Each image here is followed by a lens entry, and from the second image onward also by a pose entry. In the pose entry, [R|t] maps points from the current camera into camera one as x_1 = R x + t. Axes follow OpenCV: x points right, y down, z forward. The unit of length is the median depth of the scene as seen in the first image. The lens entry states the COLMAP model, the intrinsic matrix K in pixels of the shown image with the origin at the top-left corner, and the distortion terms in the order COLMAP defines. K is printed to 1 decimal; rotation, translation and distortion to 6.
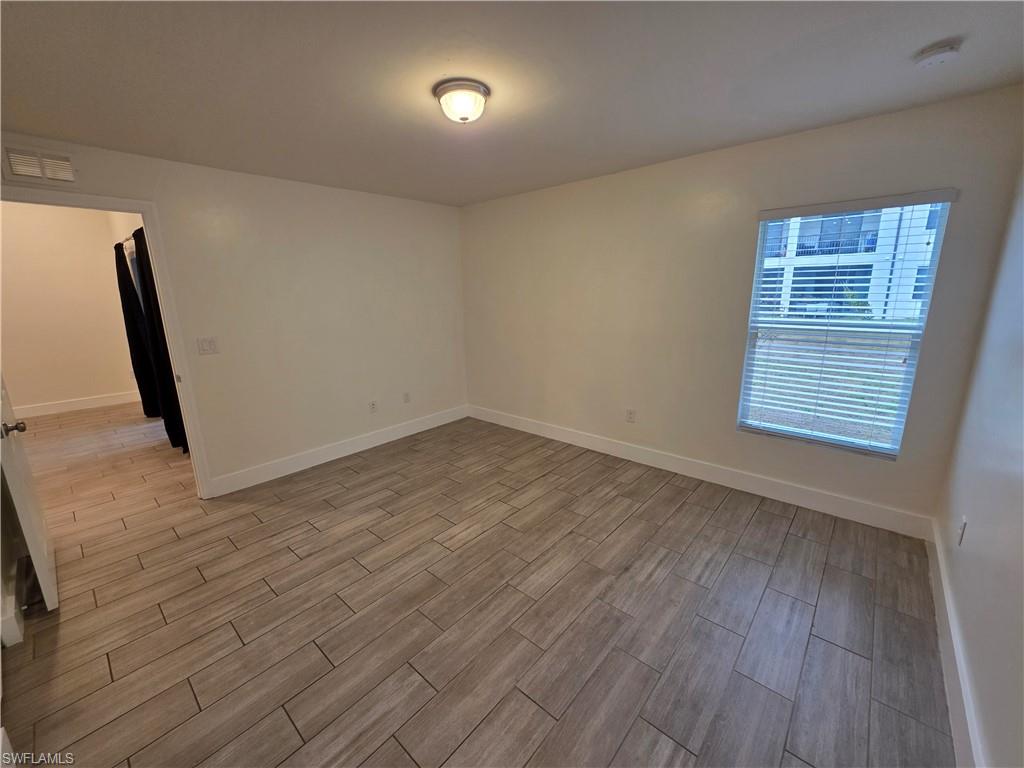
lens RADIAL K [[408.7, 0, 514.2], [0, 408.7, 386.5], [0, 0, 1]] dist [-0.000690, -0.000022]
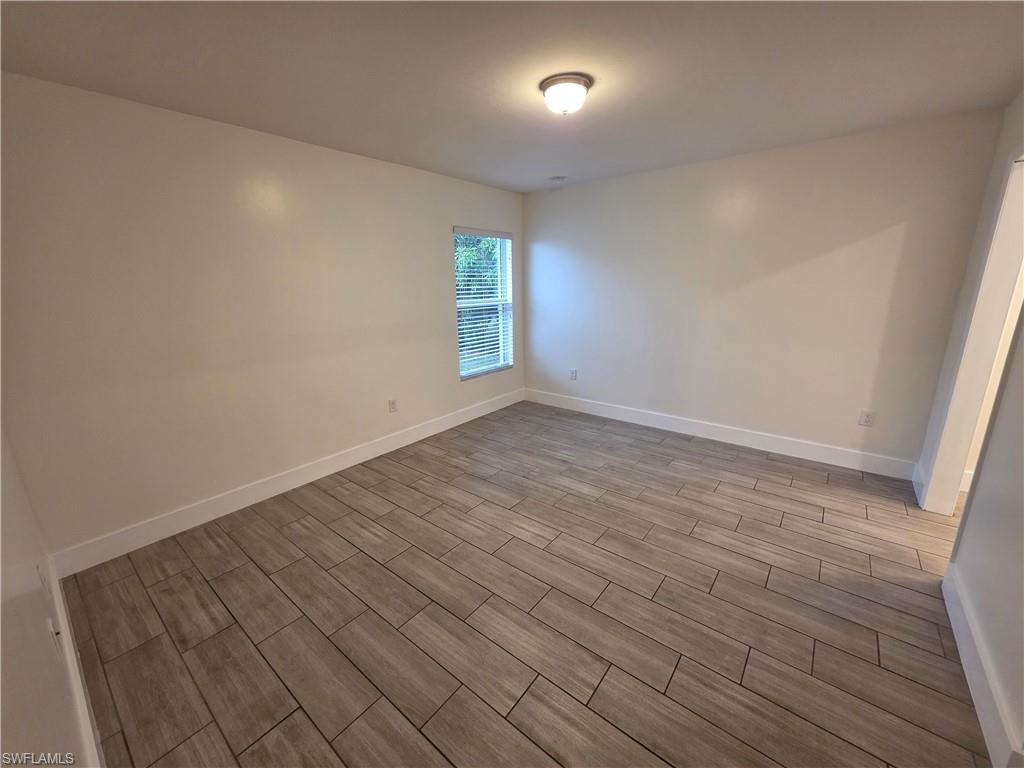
lens RADIAL K [[408.7, 0, 514.2], [0, 408.7, 386.5], [0, 0, 1]] dist [-0.000690, -0.000022]
pose [[-0.043938, -0.231464, 0.971851, -0.999480], [0.254457, 0.938114, 0.234933, -0.190968], [-0.966086, 0.257617, 0.017679, 0.965074]]
